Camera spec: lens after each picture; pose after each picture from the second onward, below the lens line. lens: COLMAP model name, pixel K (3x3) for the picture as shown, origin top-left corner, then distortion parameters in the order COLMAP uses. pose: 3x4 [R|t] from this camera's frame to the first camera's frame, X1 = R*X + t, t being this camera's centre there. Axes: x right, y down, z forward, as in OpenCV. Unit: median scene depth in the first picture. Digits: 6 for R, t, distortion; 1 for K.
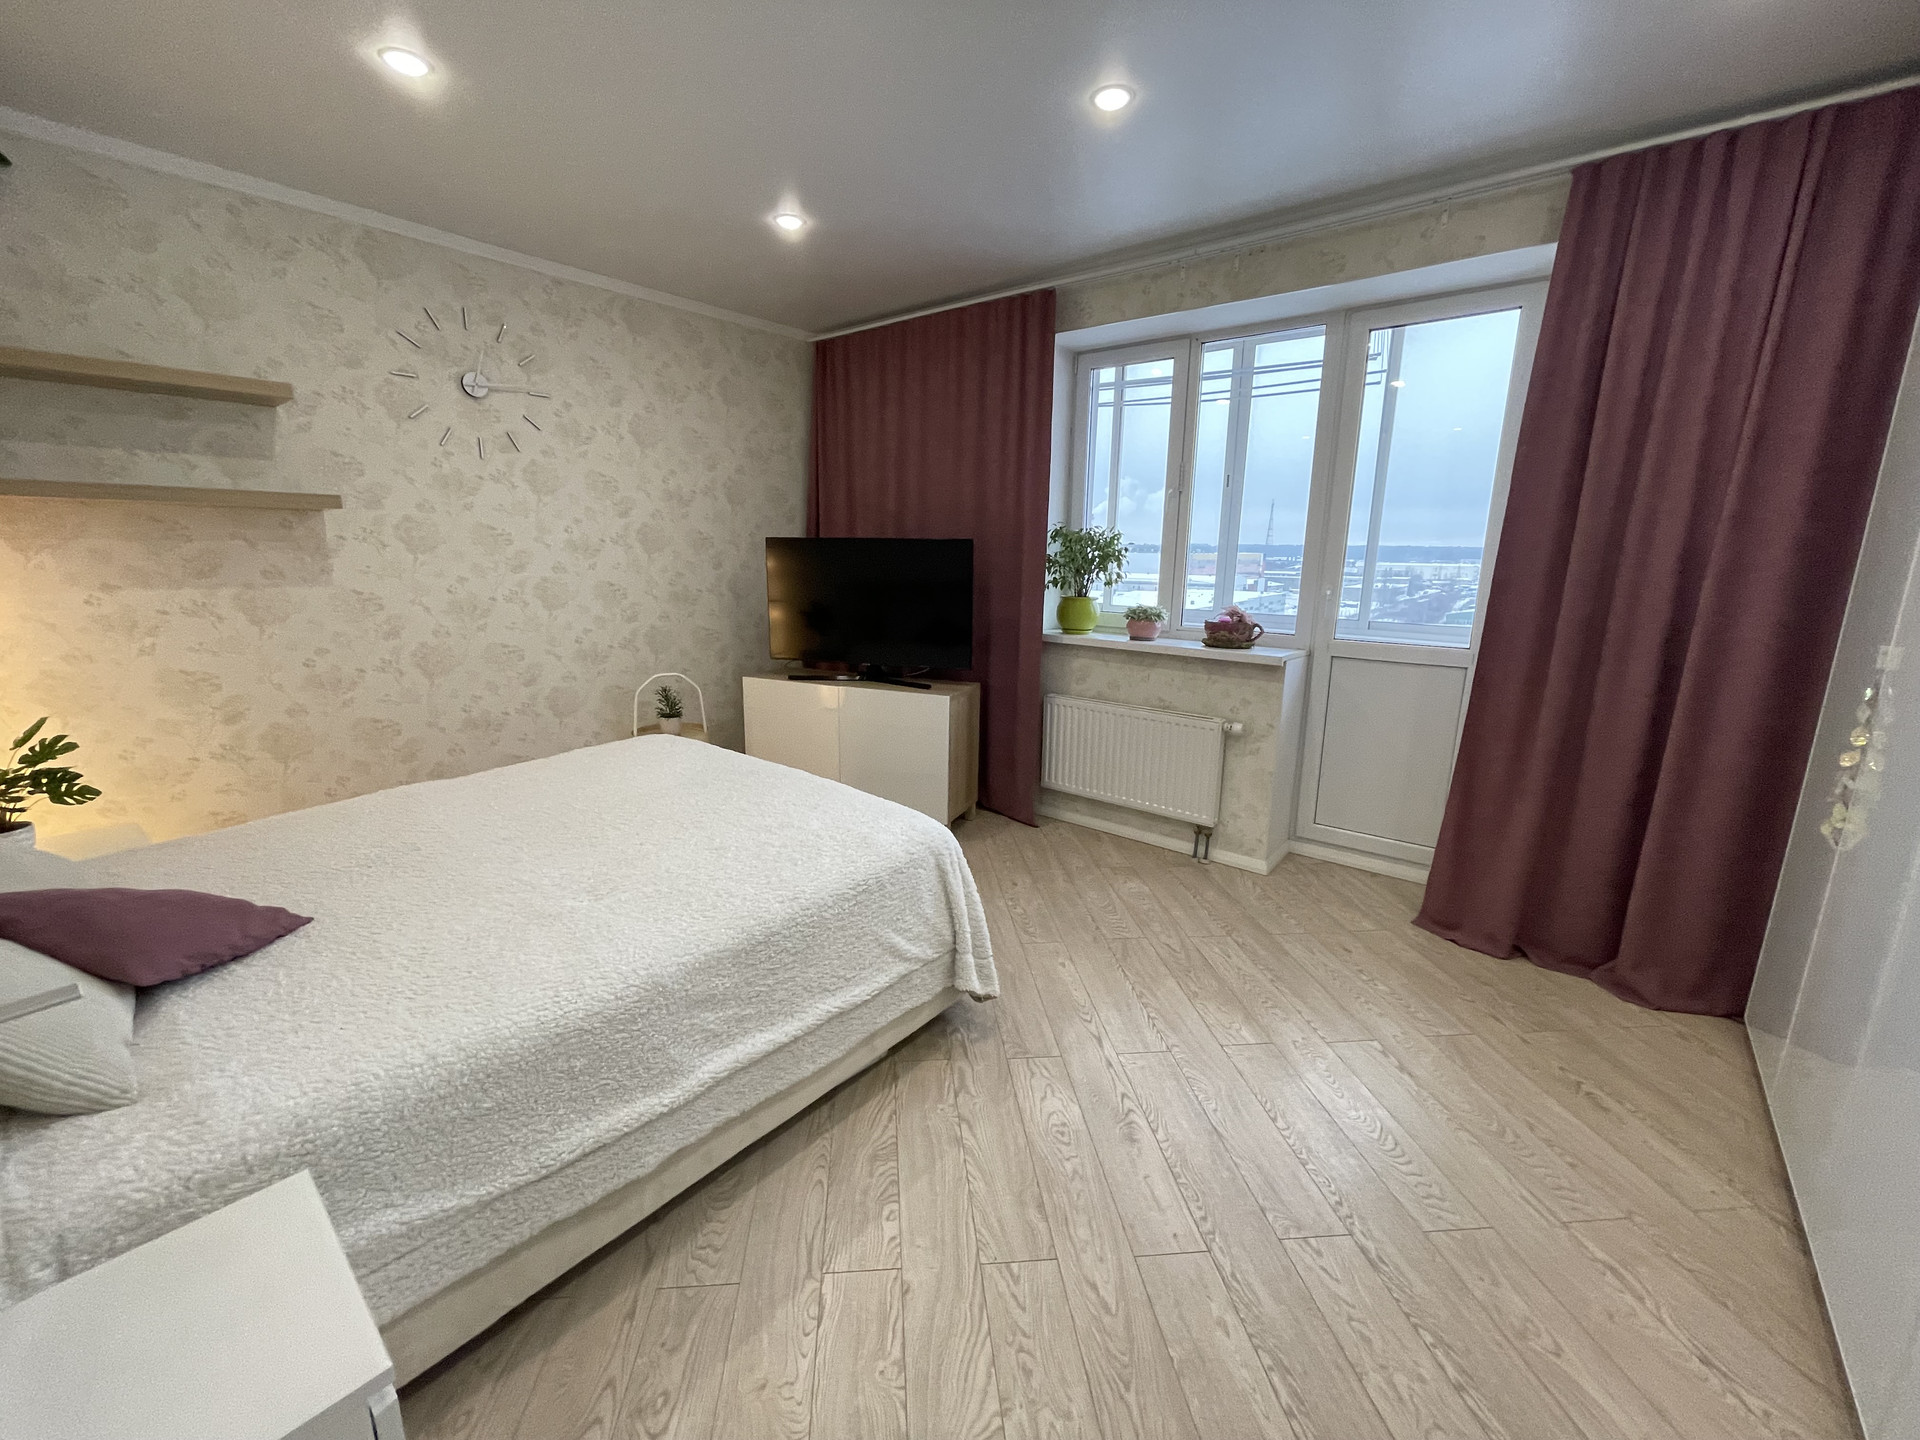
lens RADIAL K [[773.9, 0, 969.2], [0, 773.9, 710.2], [0, 0, 1]] dist [-0.003991, 0.001866]
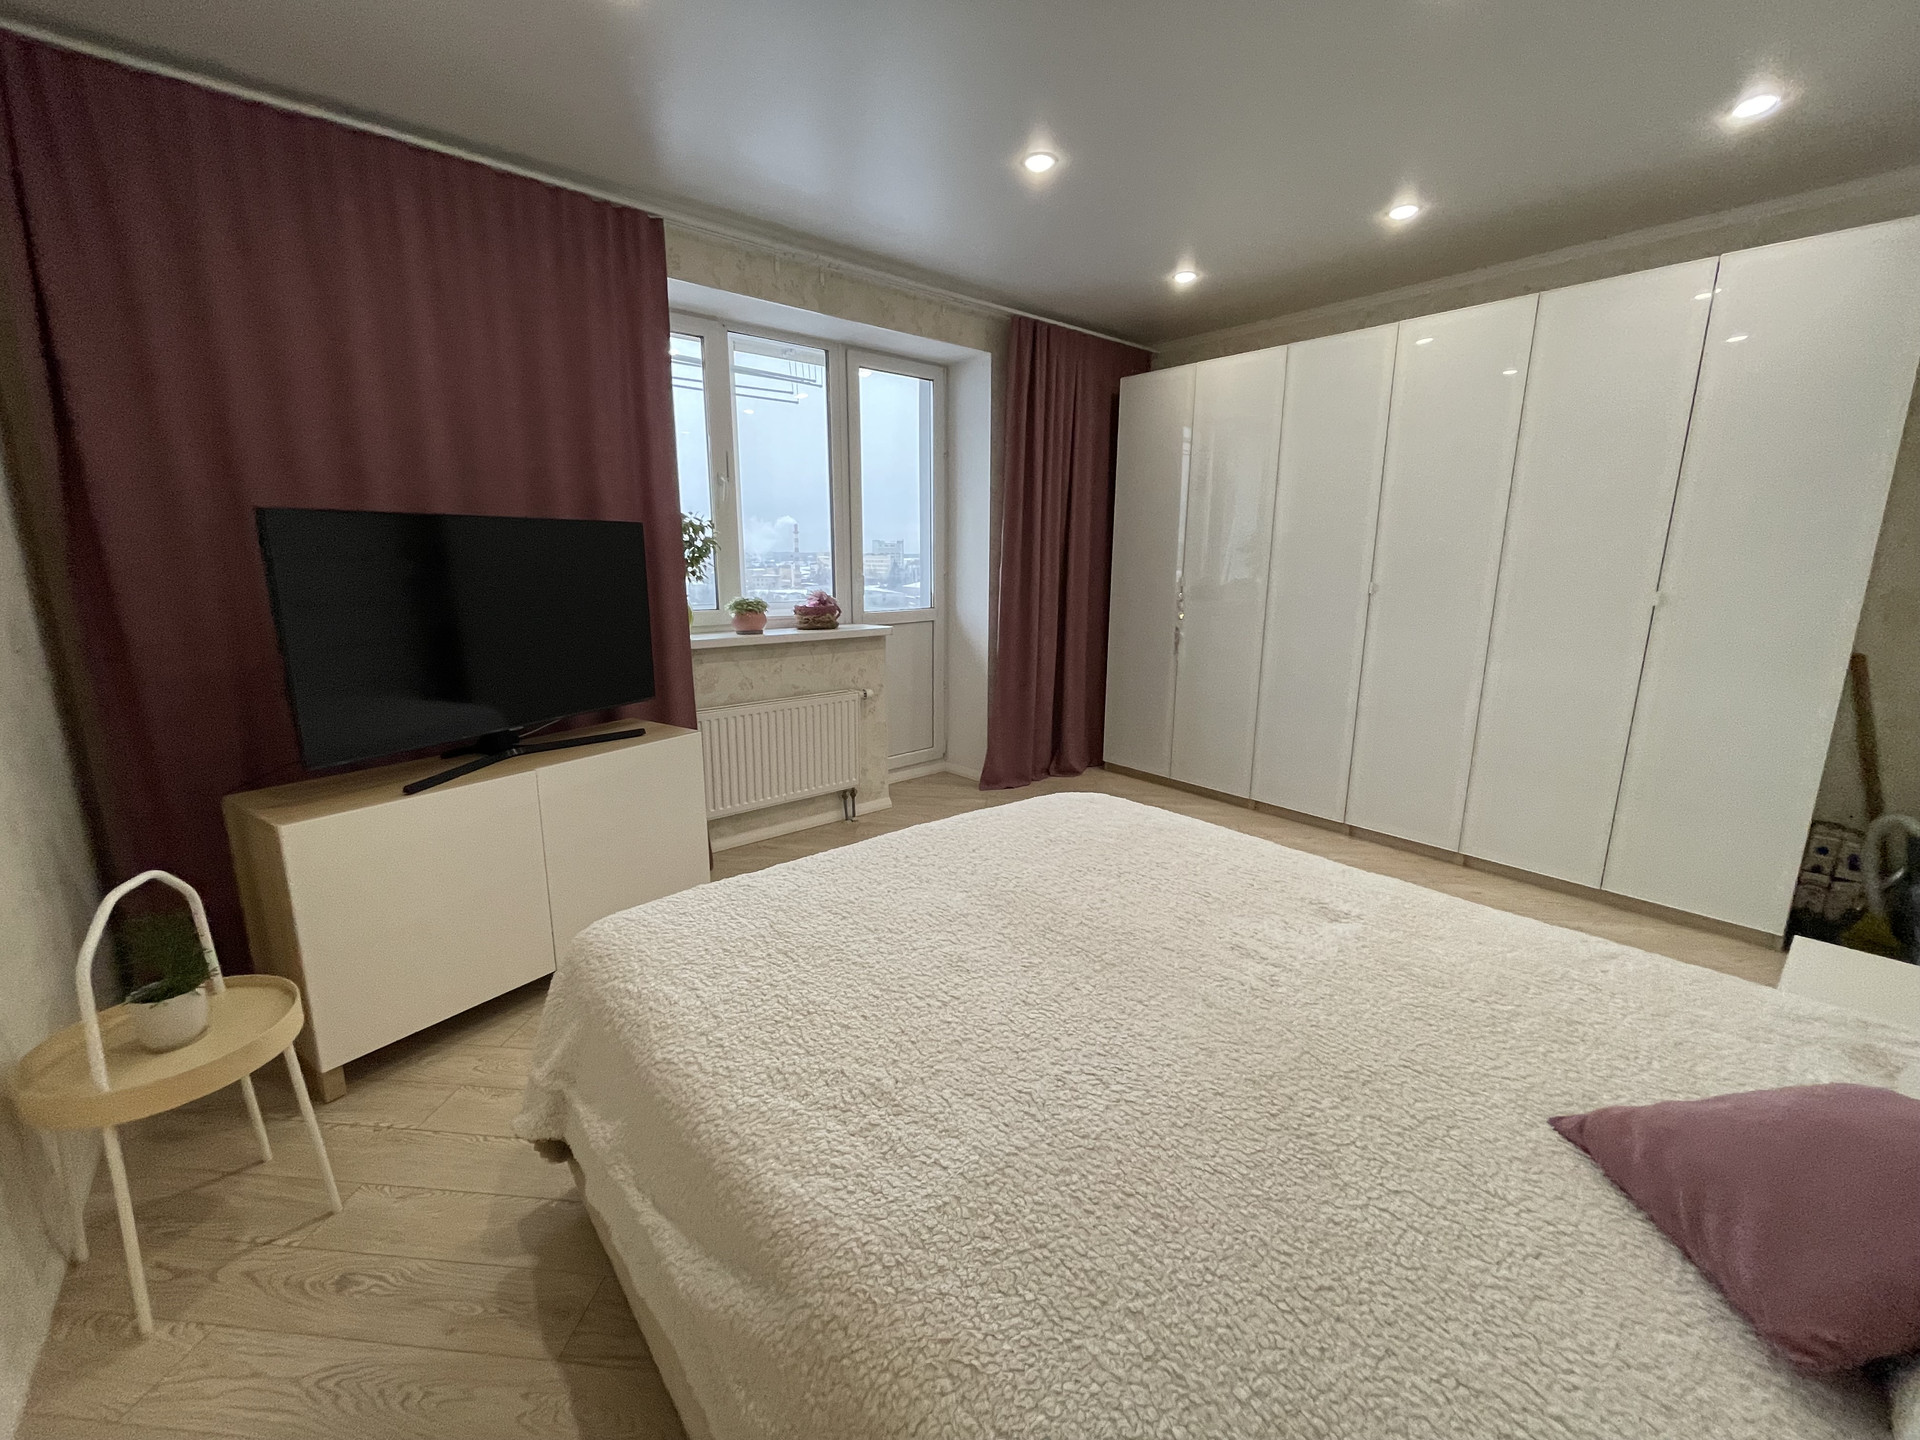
lens RADIAL K [[773.9, 0, 962.5], [0, 773.9, 714.4], [0, 0, 1]] dist [-0.003991, 0.001866]
pose [[0.177058, -0.213441, 0.960778, -0.915097], [0.204325, 0.962904, 0.176259, -0.148494], [-0.962757, 0.165103, 0.214101, 0.753200]]
